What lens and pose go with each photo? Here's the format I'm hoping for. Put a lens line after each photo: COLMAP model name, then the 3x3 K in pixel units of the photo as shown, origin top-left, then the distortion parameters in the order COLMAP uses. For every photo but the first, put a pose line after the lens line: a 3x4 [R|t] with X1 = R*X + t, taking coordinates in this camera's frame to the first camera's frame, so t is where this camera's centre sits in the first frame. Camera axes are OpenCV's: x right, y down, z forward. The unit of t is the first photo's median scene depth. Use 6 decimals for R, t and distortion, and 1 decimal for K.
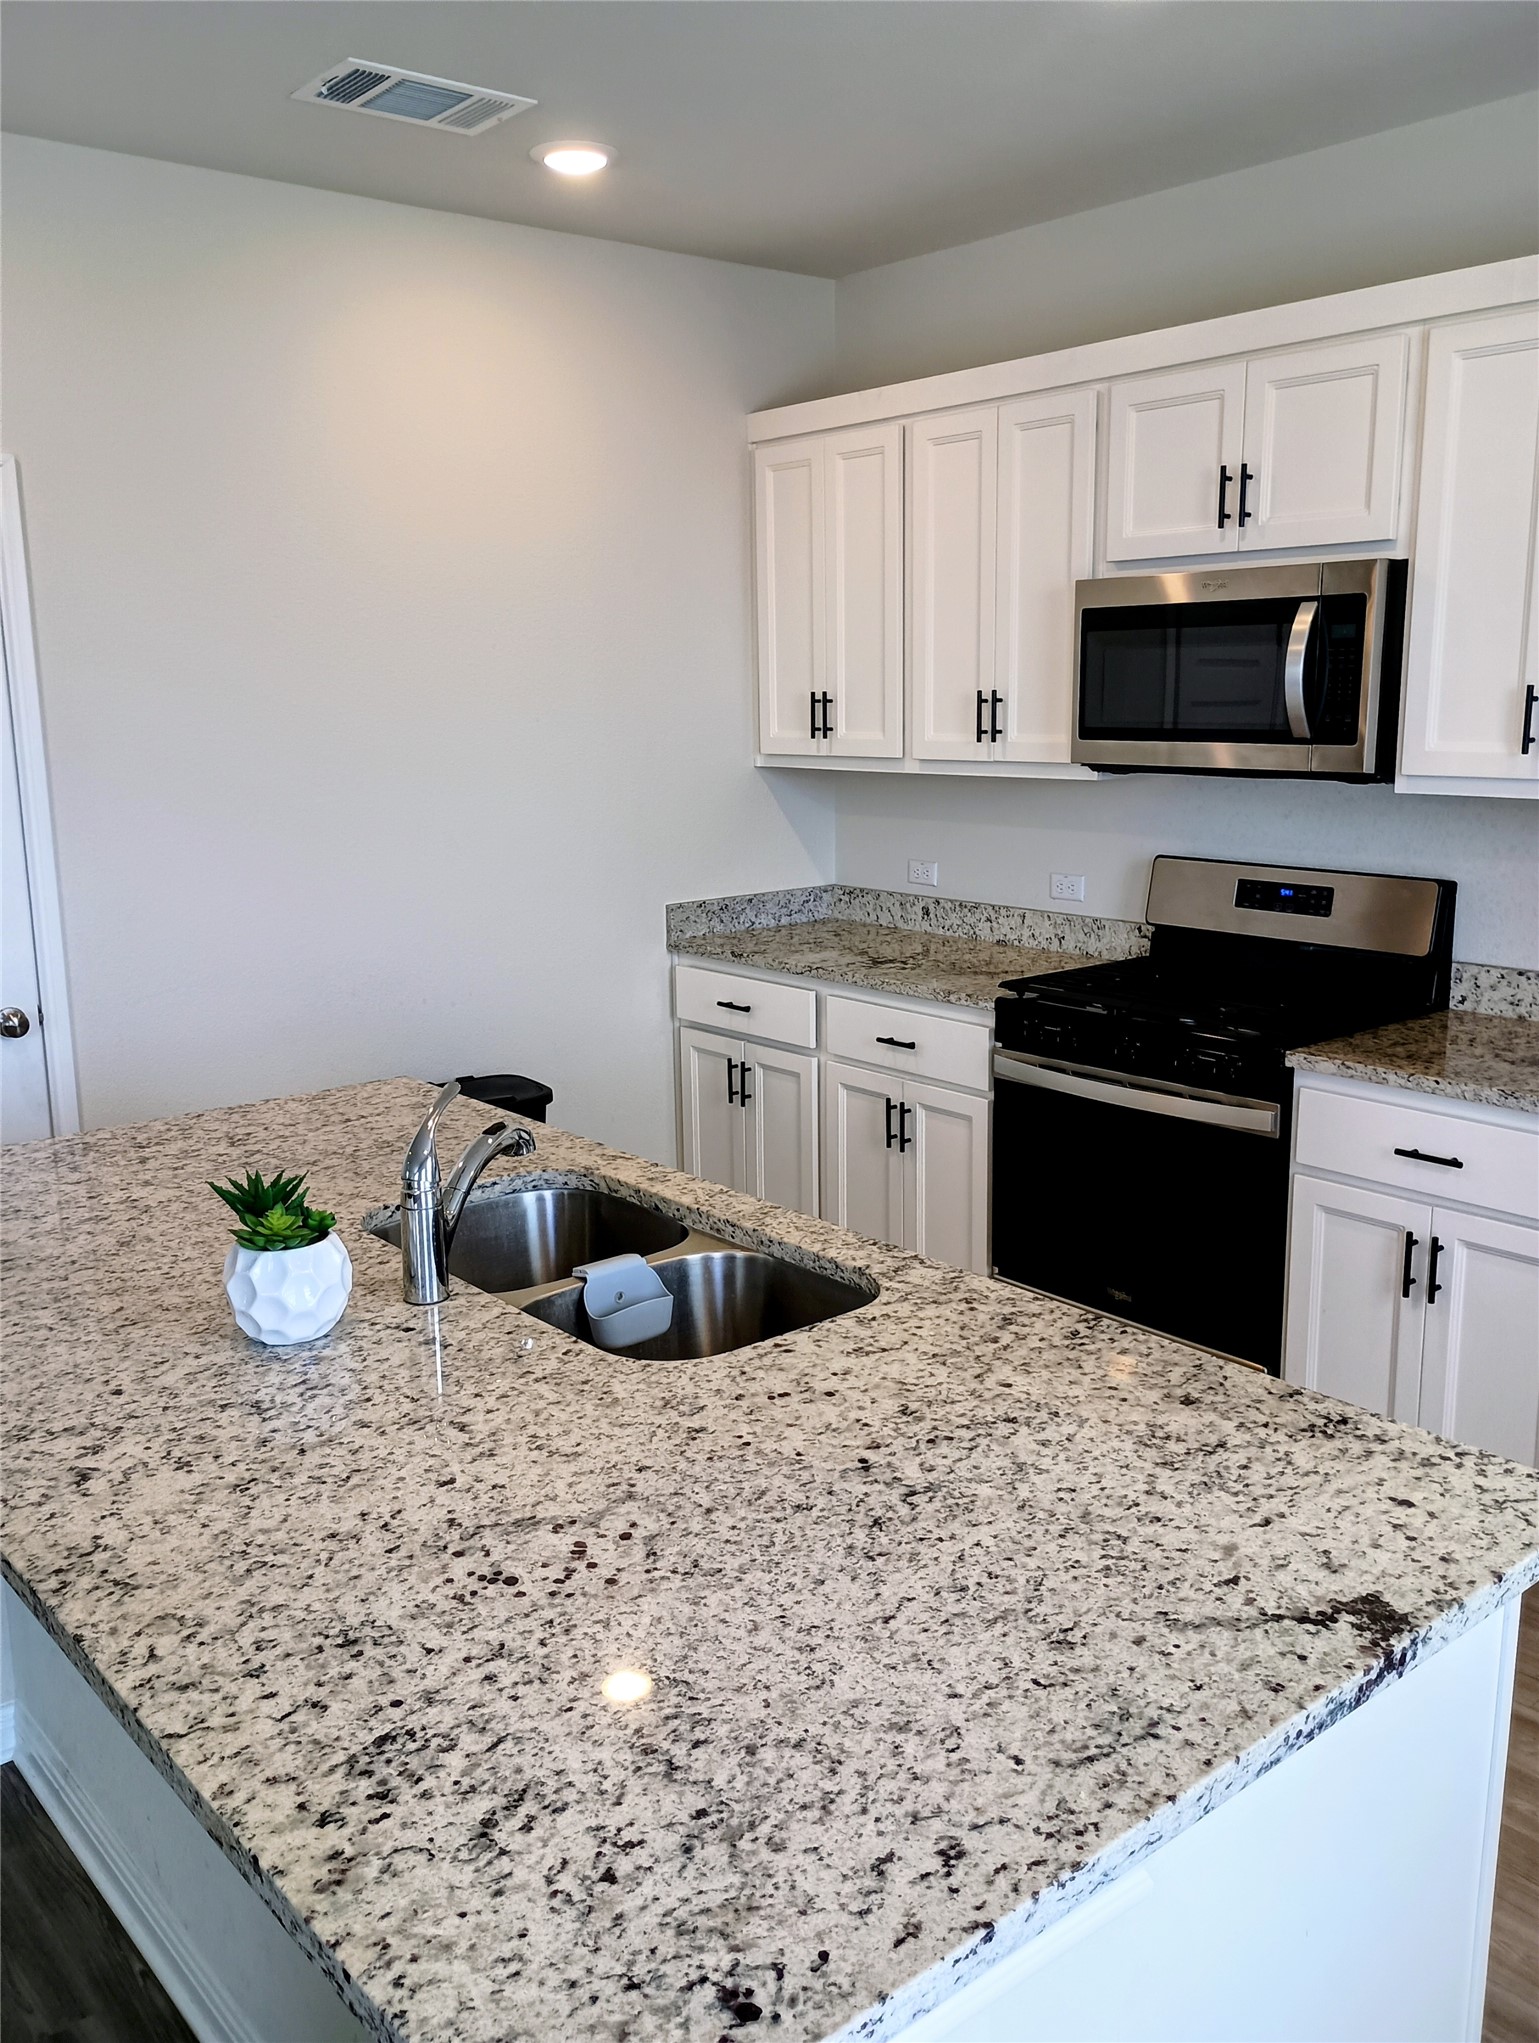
lens RADIAL K [[1709.0, 0, 783.4], [0, 1709.0, 1031.3], [0, 0, 1]] dist [0.055635, -0.079586]
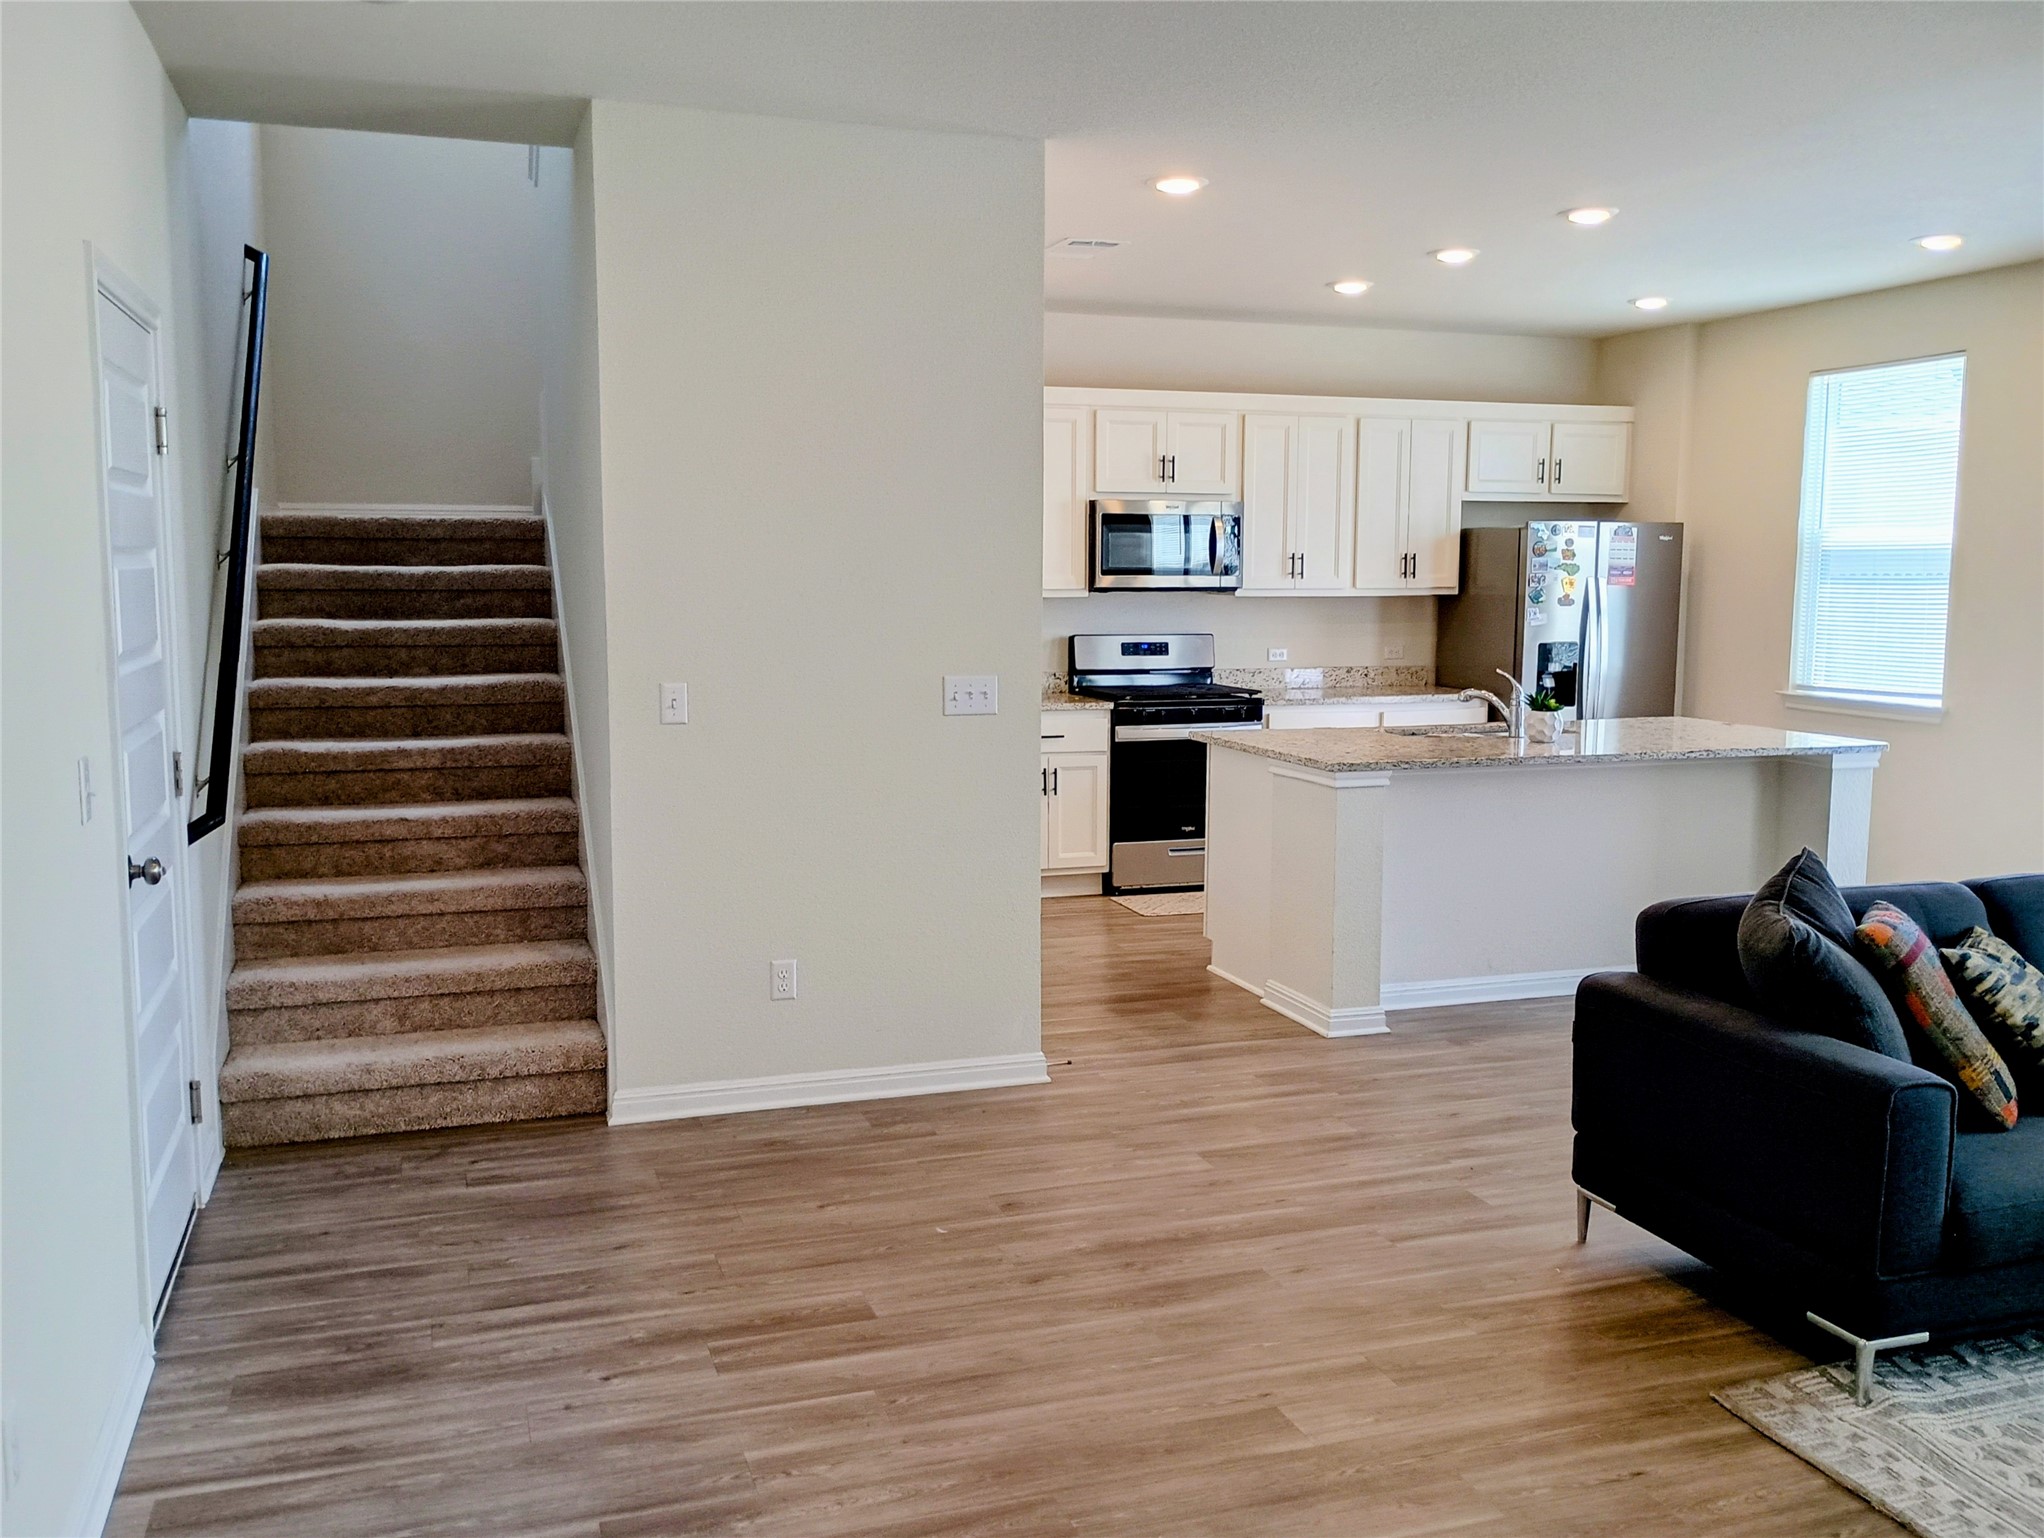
lens RADIAL K [[1759.4, 0, 1036.7], [0, 1759.4, 775.7], [0, 0, 1]] dist [0.050668, -0.071598]
pose [[0.364718, -0.100980, 0.925626, -2.122924], [0.179379, 0.983100, 0.036571, -0.031069], [-0.913676, 0.152700, 0.376668, 0.365982]]
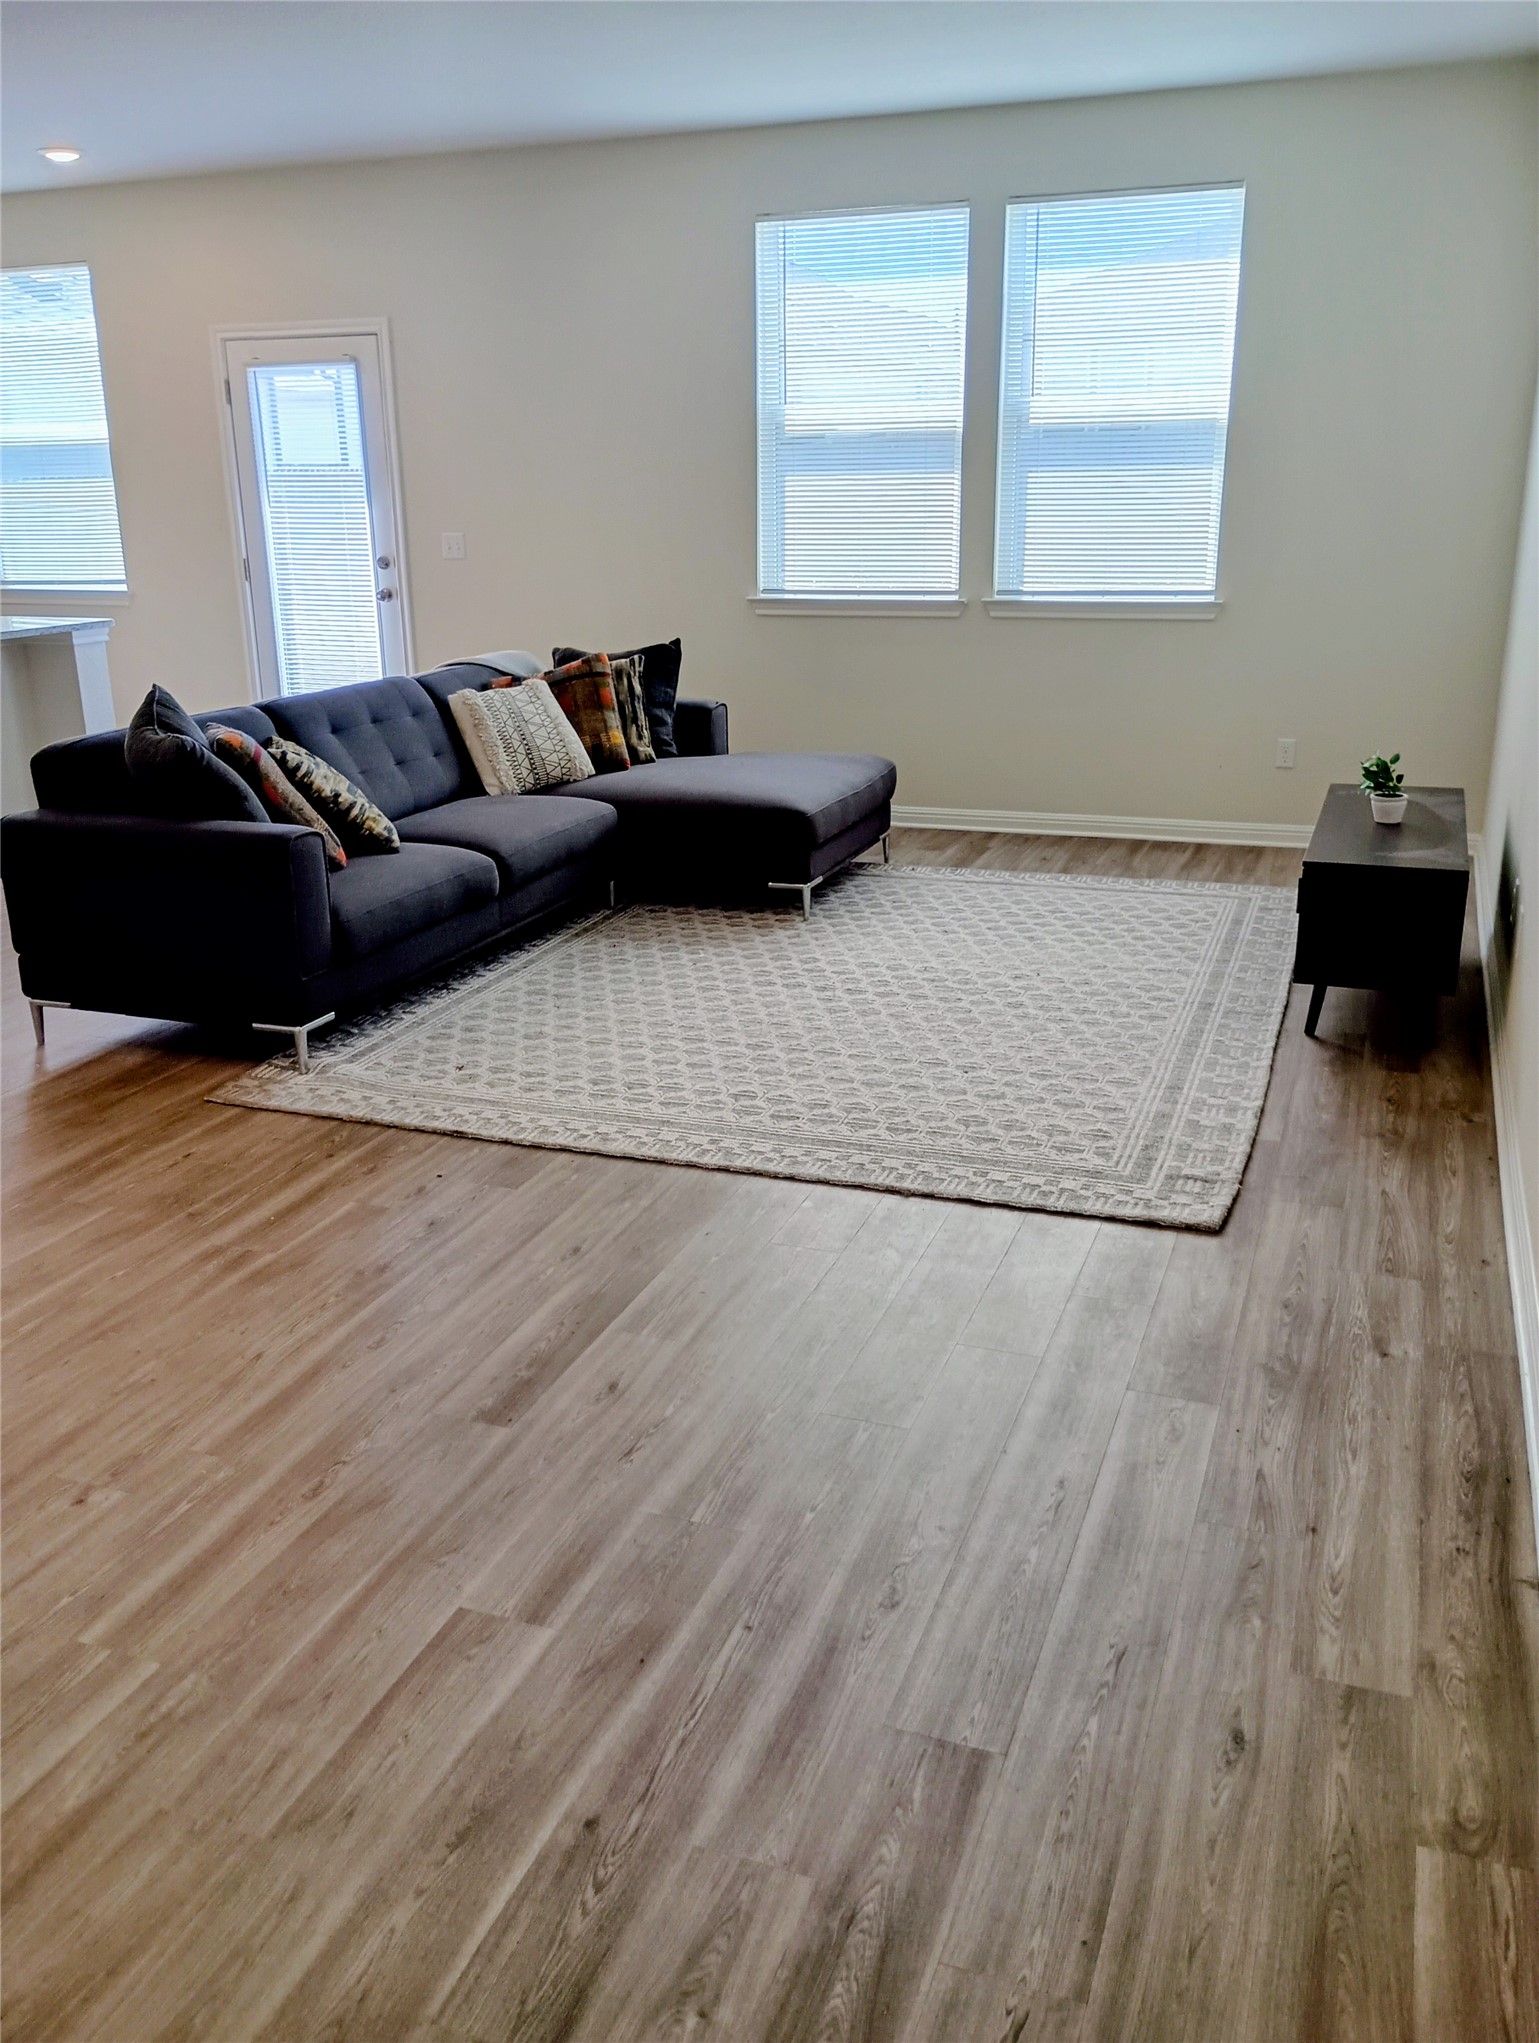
lens RADIAL K [[1709.0, 0, 758.4], [0, 1709.0, 1045.1], [0, 0, 1]] dist [0.055635, -0.079586]
pose [[-0.486461, -0.259487, 0.834279, -2.346322], [0.192580, 0.899548, 0.392079, -0.041118], [-0.852214, 0.351397, -0.387624, 0.575943]]
